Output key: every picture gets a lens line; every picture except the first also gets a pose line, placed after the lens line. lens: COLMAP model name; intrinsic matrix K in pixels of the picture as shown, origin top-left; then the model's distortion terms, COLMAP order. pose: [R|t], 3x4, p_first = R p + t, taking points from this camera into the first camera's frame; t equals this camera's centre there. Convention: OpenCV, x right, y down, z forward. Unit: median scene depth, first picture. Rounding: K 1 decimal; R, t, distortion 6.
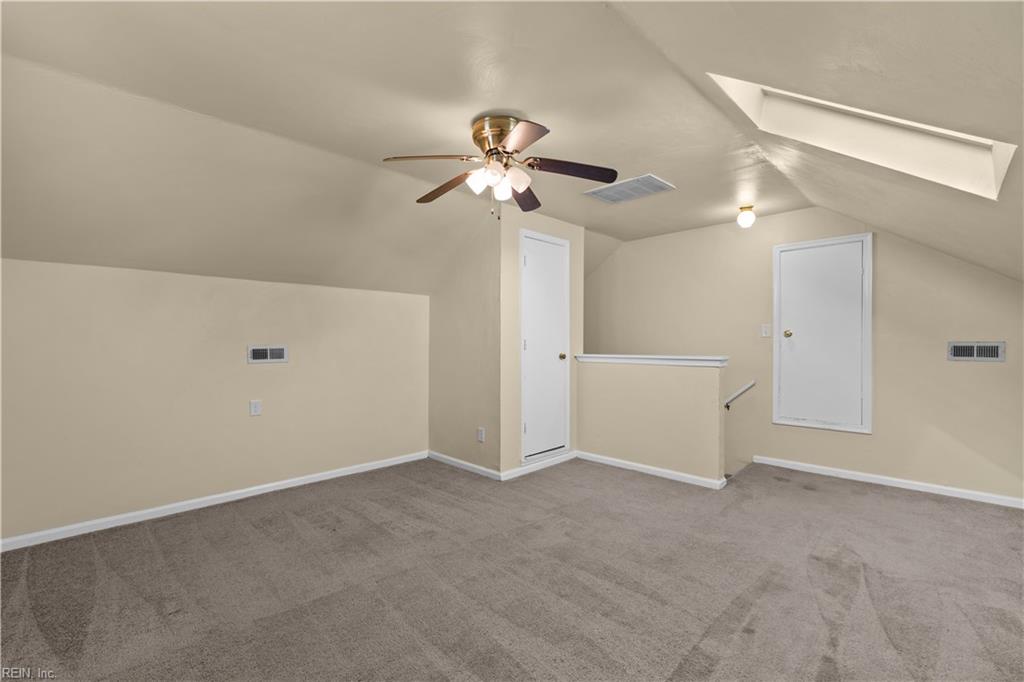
lens RADIAL K [[448.5, 0, 511.3], [0, 448.5, 343.8], [0, 0, 1]] dist [0.001444, 0.000014]
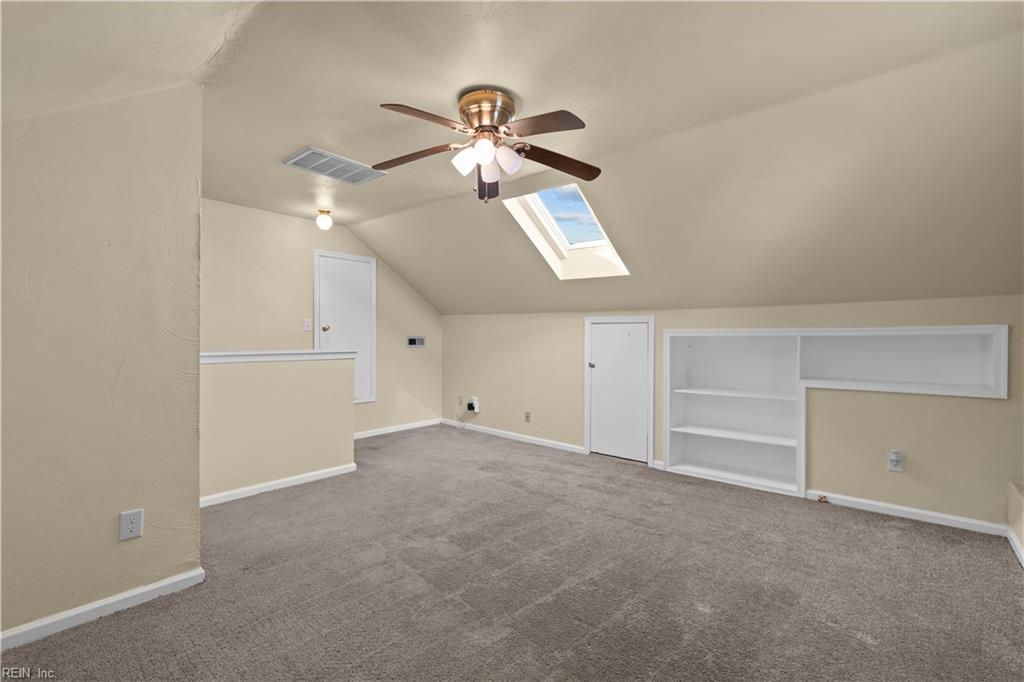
lens RADIAL K [[448.5, 0, 511.6], [0, 448.5, 338.6], [0, 0, 1]] dist [0.001444, 0.000014]
pose [[-0.078515, -0.001076, 0.996912, -0.687631], [-0.001113, 0.999999, 0.000992, 0.002256], [-0.996912, -0.001031, -0.078516, 0.740830]]
